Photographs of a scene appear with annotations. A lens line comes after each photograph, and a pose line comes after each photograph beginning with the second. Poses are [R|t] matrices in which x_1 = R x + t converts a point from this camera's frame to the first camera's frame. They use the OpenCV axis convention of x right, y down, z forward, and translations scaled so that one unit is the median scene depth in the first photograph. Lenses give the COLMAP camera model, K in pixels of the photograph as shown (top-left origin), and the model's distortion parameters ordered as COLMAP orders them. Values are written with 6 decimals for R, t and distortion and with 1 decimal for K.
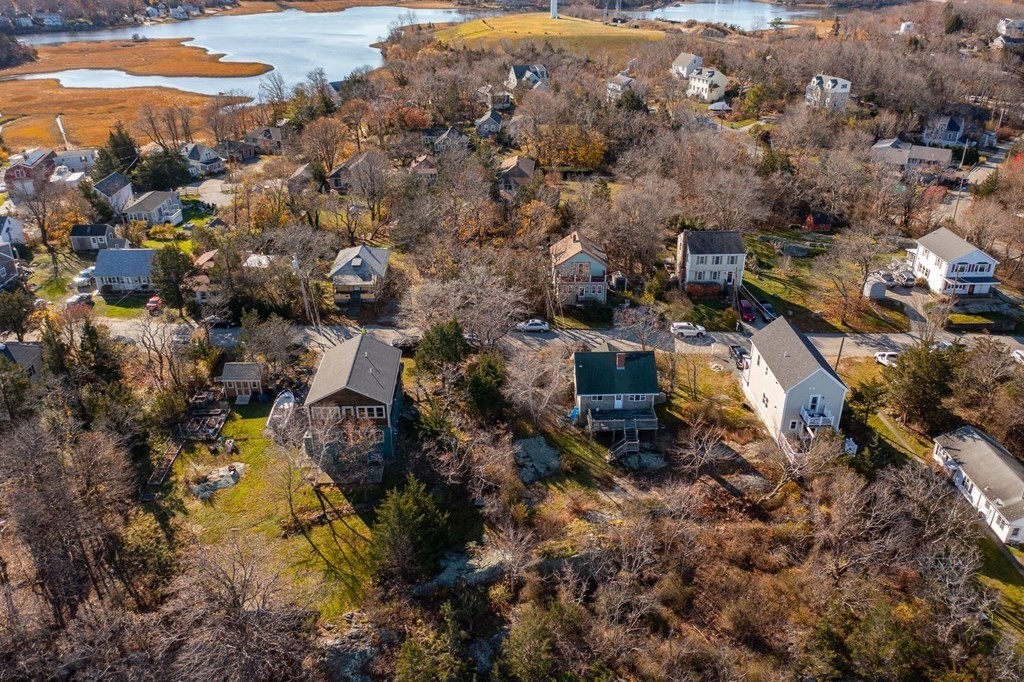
lens RADIAL K [[796.3, 0, 513.3], [0, 796.3, 339.1], [0, 0, 1]] dist [-0.040867, 0.006798]
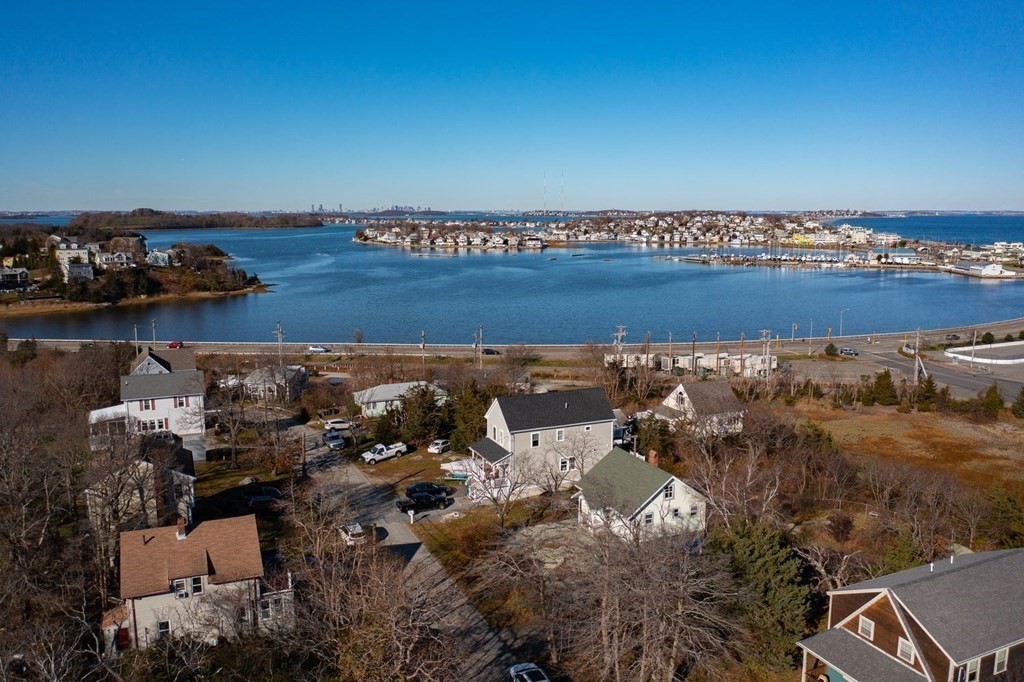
lens RADIAL K [[794.5, 0, 512.0], [0, 794.5, 341.0], [0, 0, 1]] dist [-0.041587, 0.001747]
pose [[-0.388221, -0.137346, 0.911274, -0.385557], [0.404568, 0.863052, 0.302433, -0.278802], [-0.828015, 0.486083, -0.279489, 0.952403]]
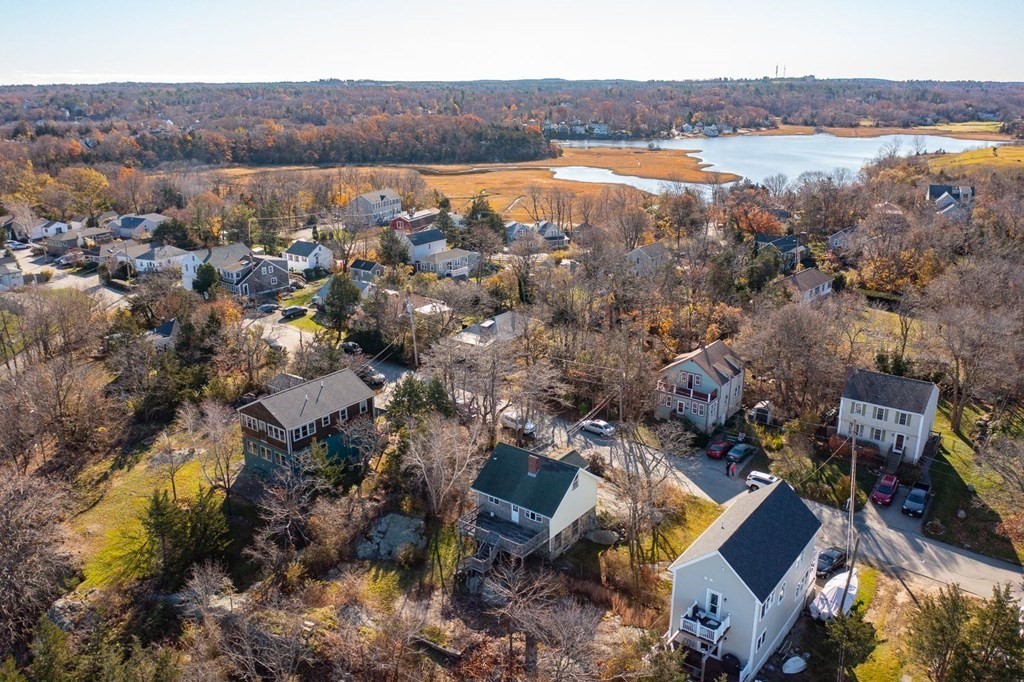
lens RADIAL K [[793.2, 0, 496.8], [0, 793.2, 340.7], [0, 0, 1]] dist [-0.038719, 0.002680]
pose [[0.771720, 0.193264, -0.605886, 0.422673], [-0.278218, 0.959299, -0.048373, -0.033597], [0.571877, 0.205899, 0.794080, 0.234849]]
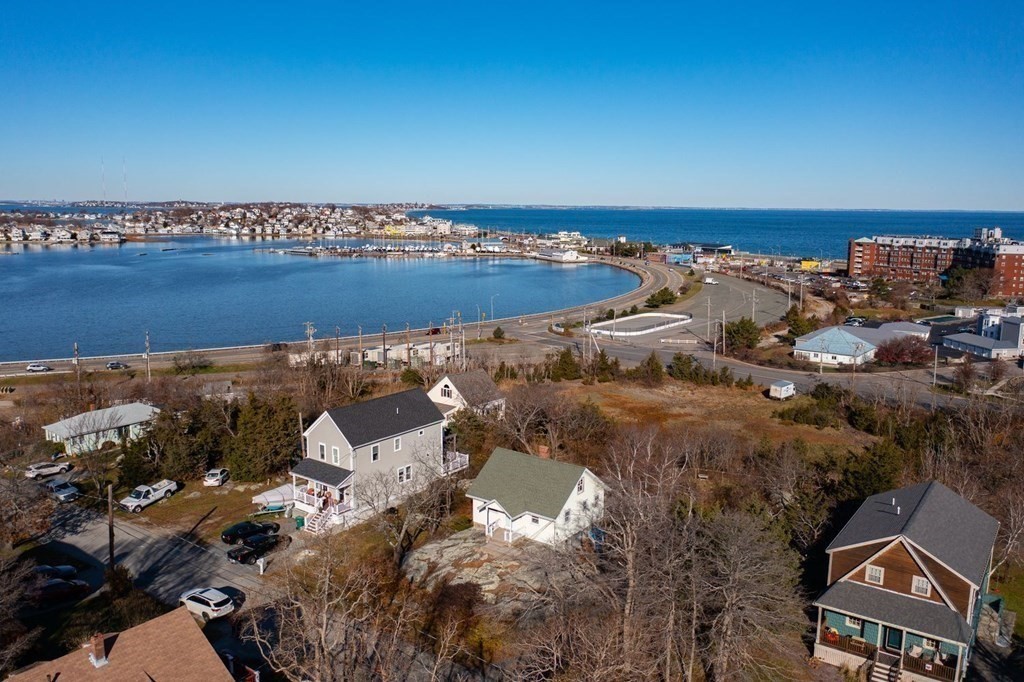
lens RADIAL K [[796.3, 0, 513.3], [0, 796.3, 339.1], [0, 0, 1]] dist [-0.040867, 0.006798]
pose [[-0.796741, -0.099589, 0.596059, -0.214610], [0.257499, 0.836363, 0.483933, -0.332998], [-0.546716, 0.539053, -0.640721, 1.076501]]
